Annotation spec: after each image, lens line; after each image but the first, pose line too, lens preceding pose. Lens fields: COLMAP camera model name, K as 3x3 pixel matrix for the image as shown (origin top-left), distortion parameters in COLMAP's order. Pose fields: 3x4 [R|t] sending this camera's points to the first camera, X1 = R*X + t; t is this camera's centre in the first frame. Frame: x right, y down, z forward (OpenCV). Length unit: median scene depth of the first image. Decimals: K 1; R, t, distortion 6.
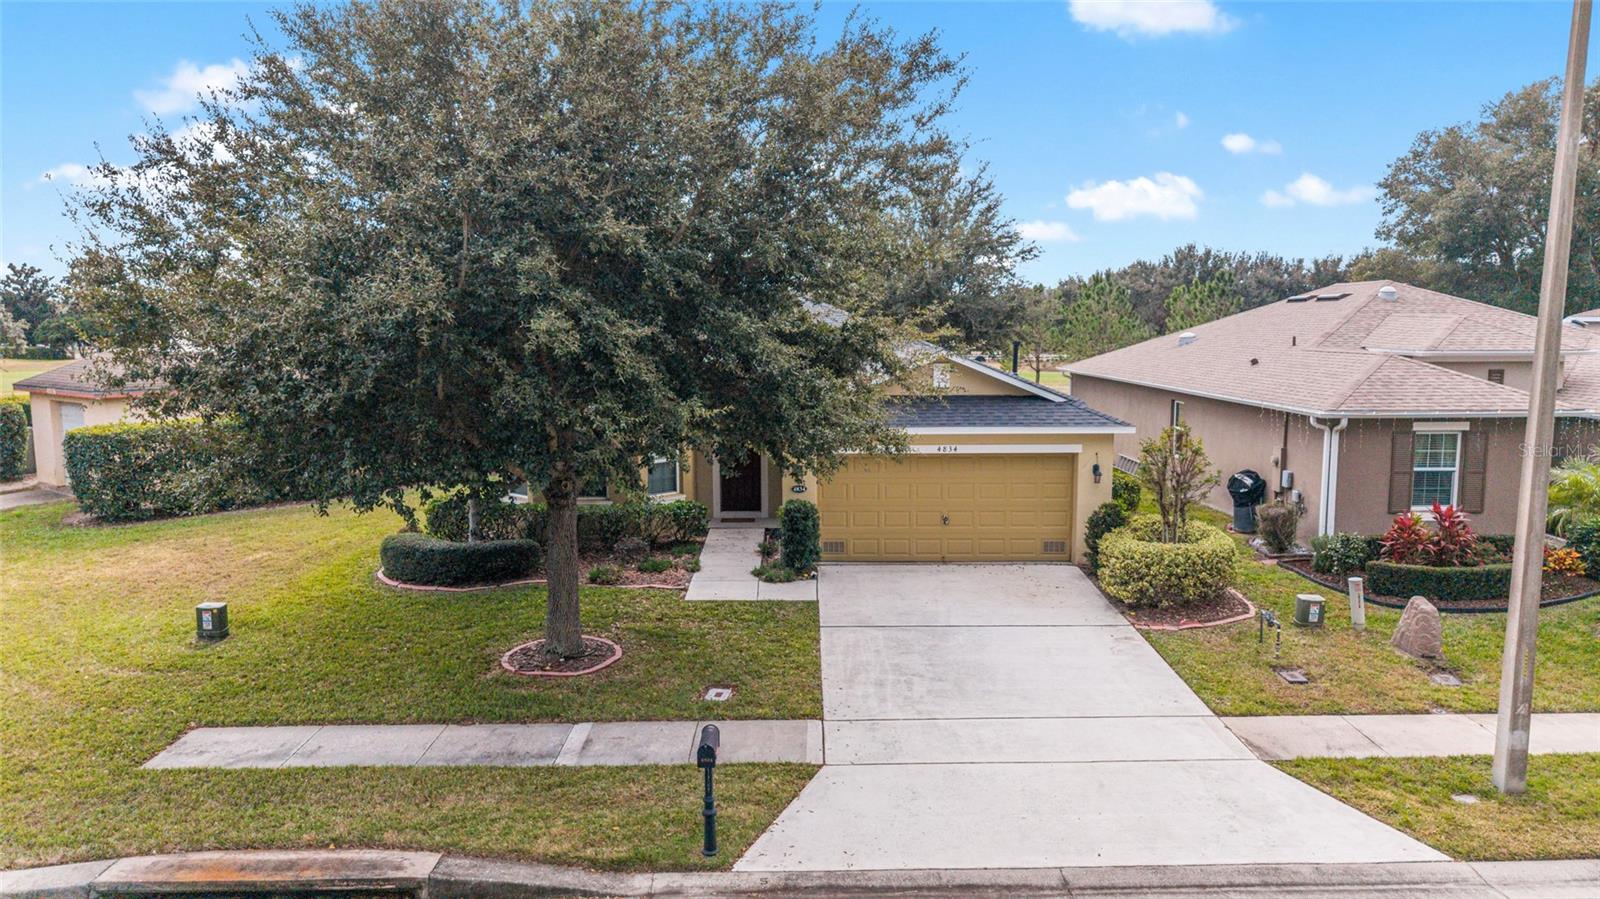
lens RADIAL K [[1054.1, 0, 800.0], [0, 1054.1, 449.5], [0, 0, 1]] dist [0.068107, -0.103852]
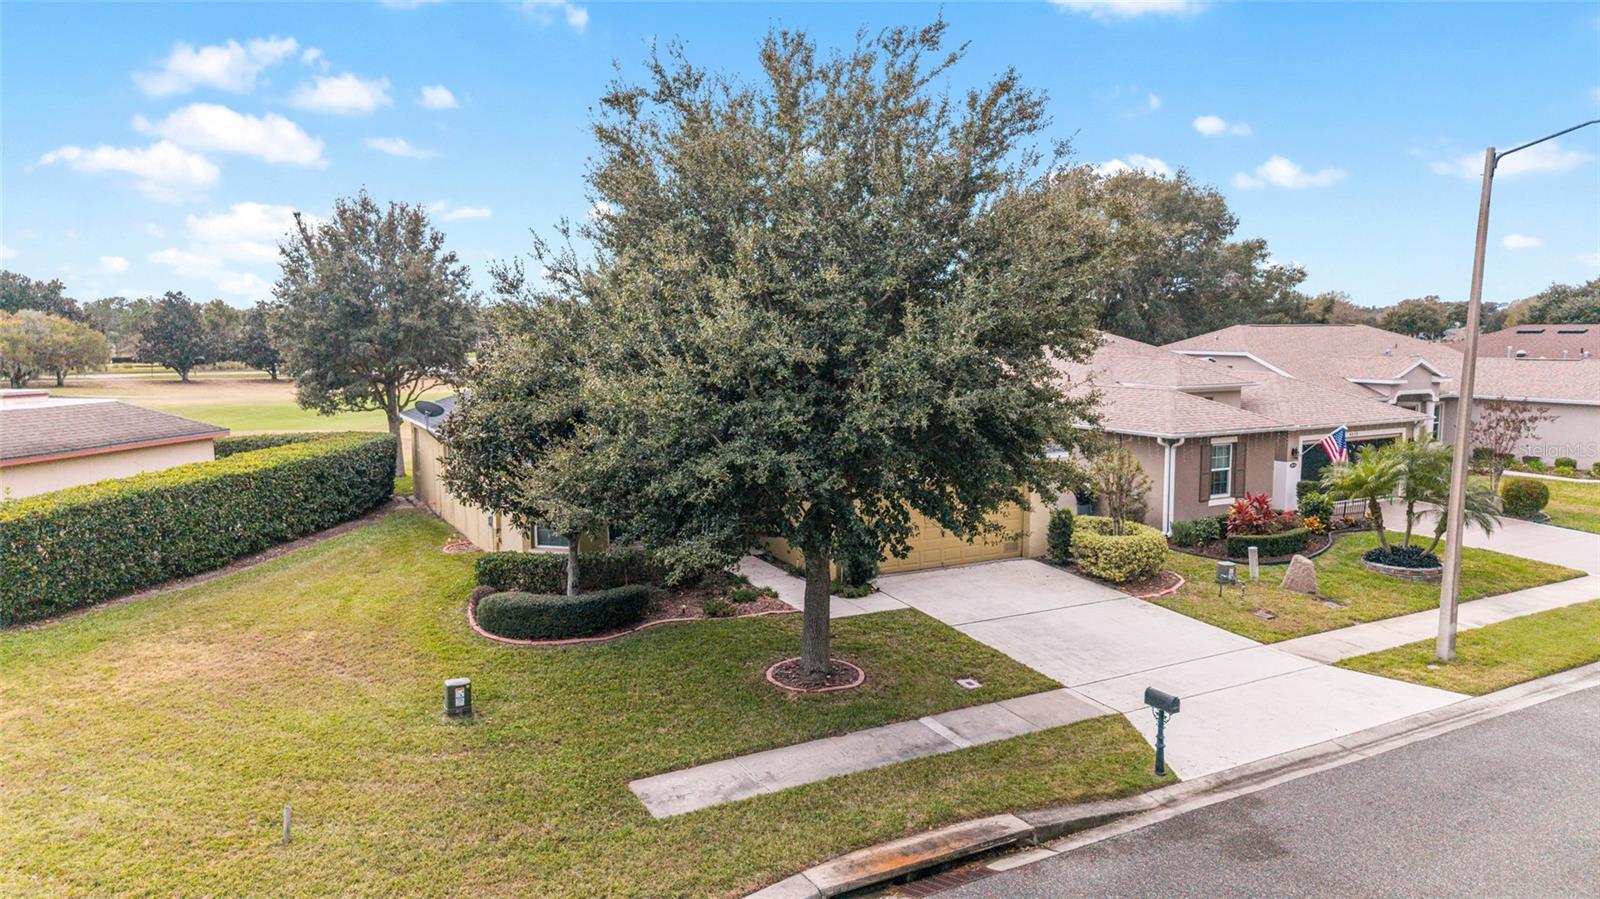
lens RADIAL K [[1054.1, 0, 800.0], [0, 1054.1, 449.5], [0, 0, 1]] dist [0.068107, -0.103852]
pose [[0.886846, -0.052464, 0.459078, -0.847821], [0.057803, 0.998325, 0.002427, -0.066646], [-0.458436, 0.024383, 0.888393, -0.048381]]
